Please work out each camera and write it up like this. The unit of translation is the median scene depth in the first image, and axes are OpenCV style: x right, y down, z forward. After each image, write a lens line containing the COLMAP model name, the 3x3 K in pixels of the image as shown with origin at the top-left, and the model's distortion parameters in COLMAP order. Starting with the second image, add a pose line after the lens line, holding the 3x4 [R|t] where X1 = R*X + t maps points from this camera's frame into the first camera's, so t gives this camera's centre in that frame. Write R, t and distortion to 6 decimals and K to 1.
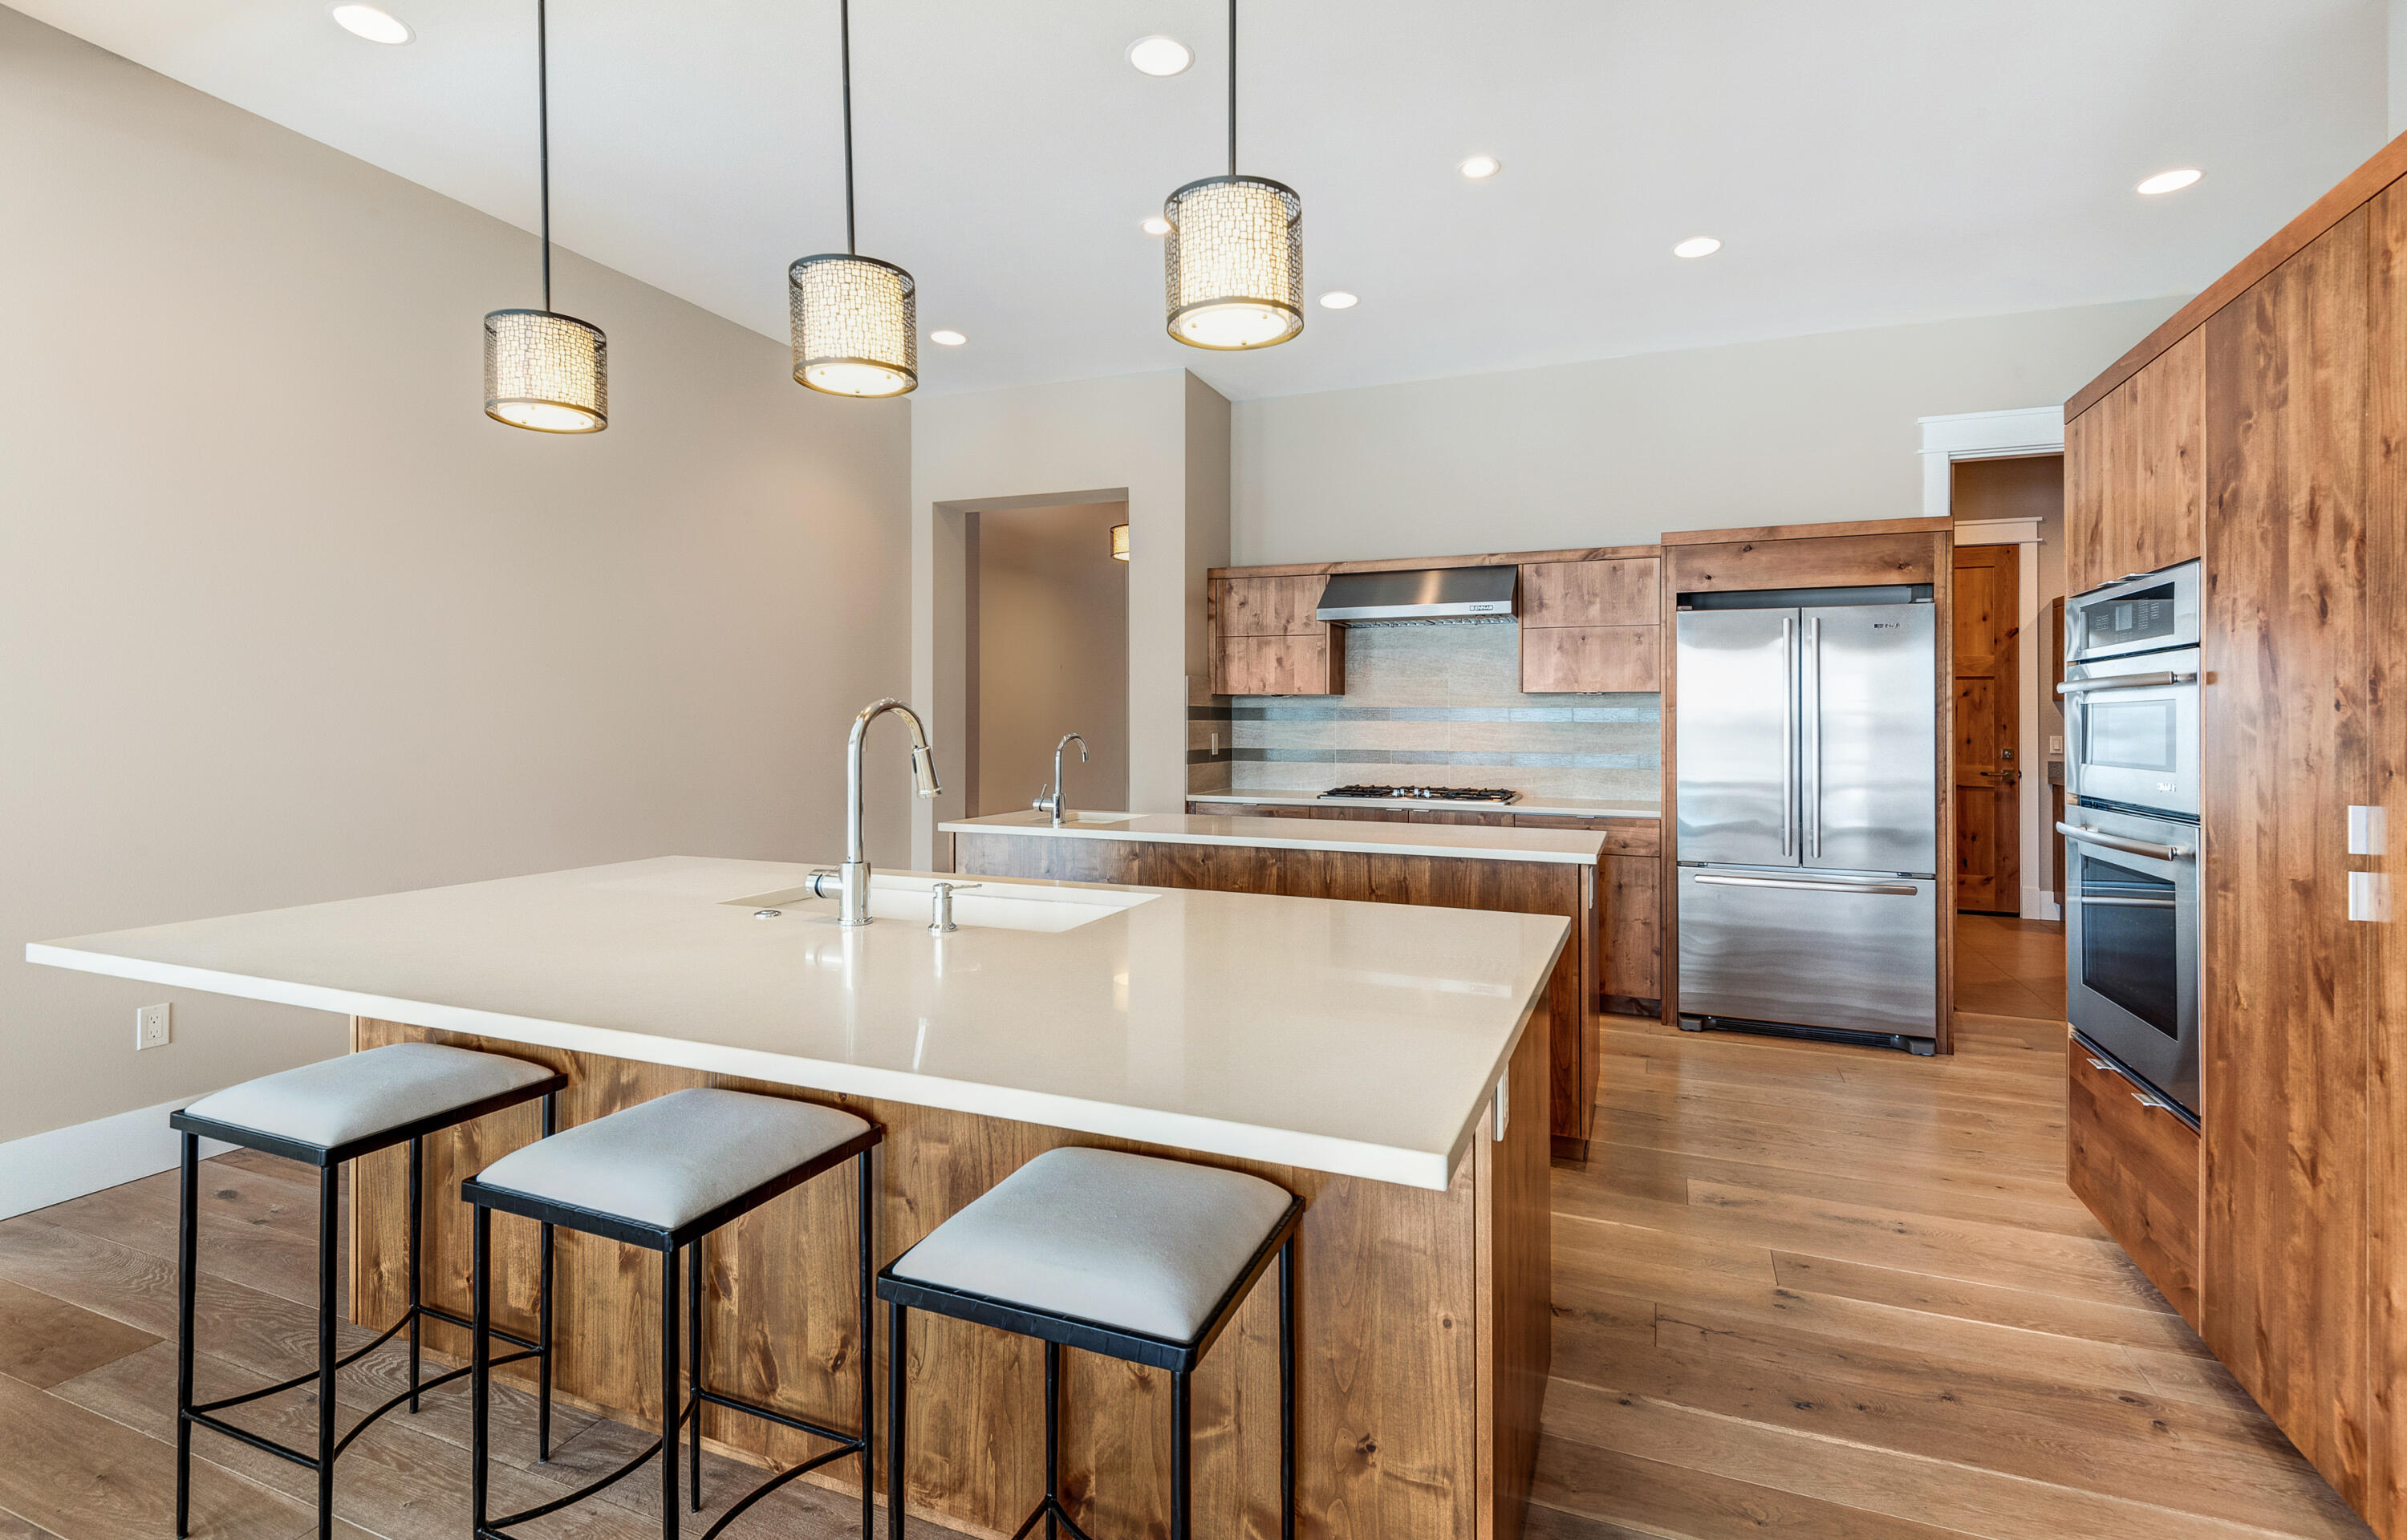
lens RADIAL K [[1117.0, 0, 1200.8], [0, 1117.0, 720.4], [0, 0, 1]] dist [-0.003623, -0.000453]
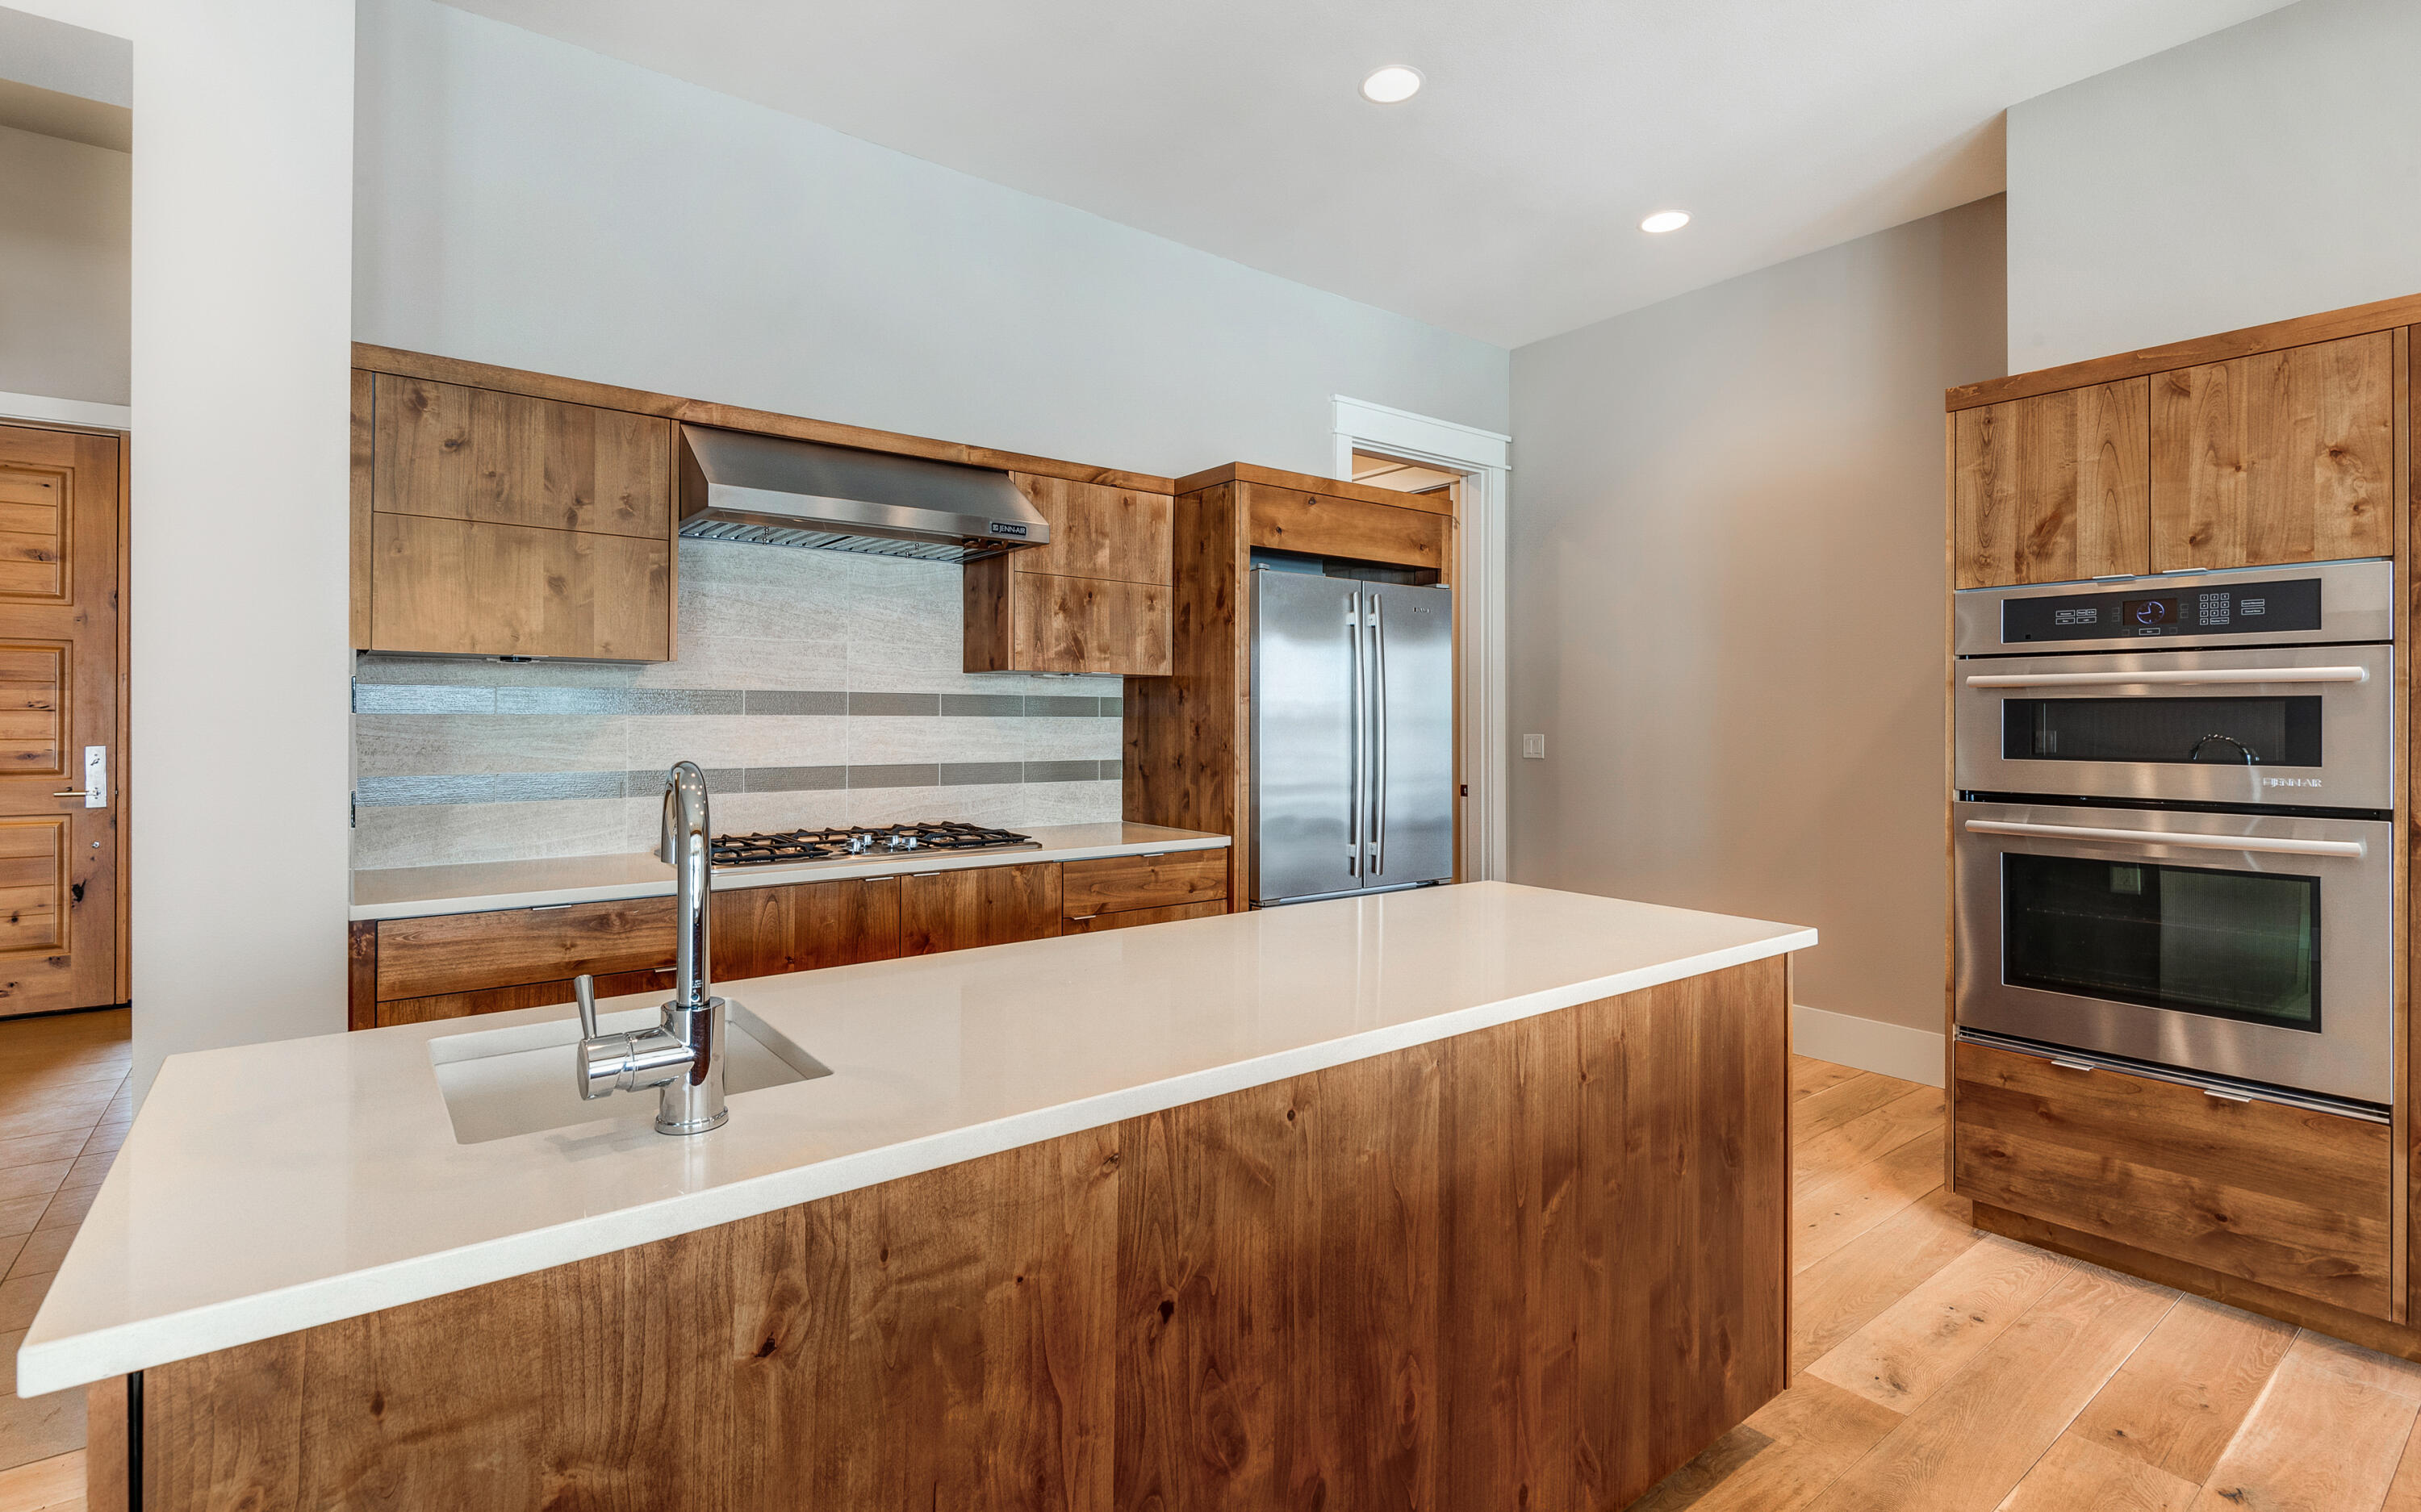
lens RADIAL K [[1126.7, 0, 1221.5], [0, 1126.7, 717.4], [0, 0, 1]] dist [-0.005273, -0.001461]
pose [[0.496087, 0.001823, 0.868271, -0.219819], [-0.003003, 0.999995, -0.000384, 0.001468], [-0.868268, -0.002417, 0.496090, 0.593195]]
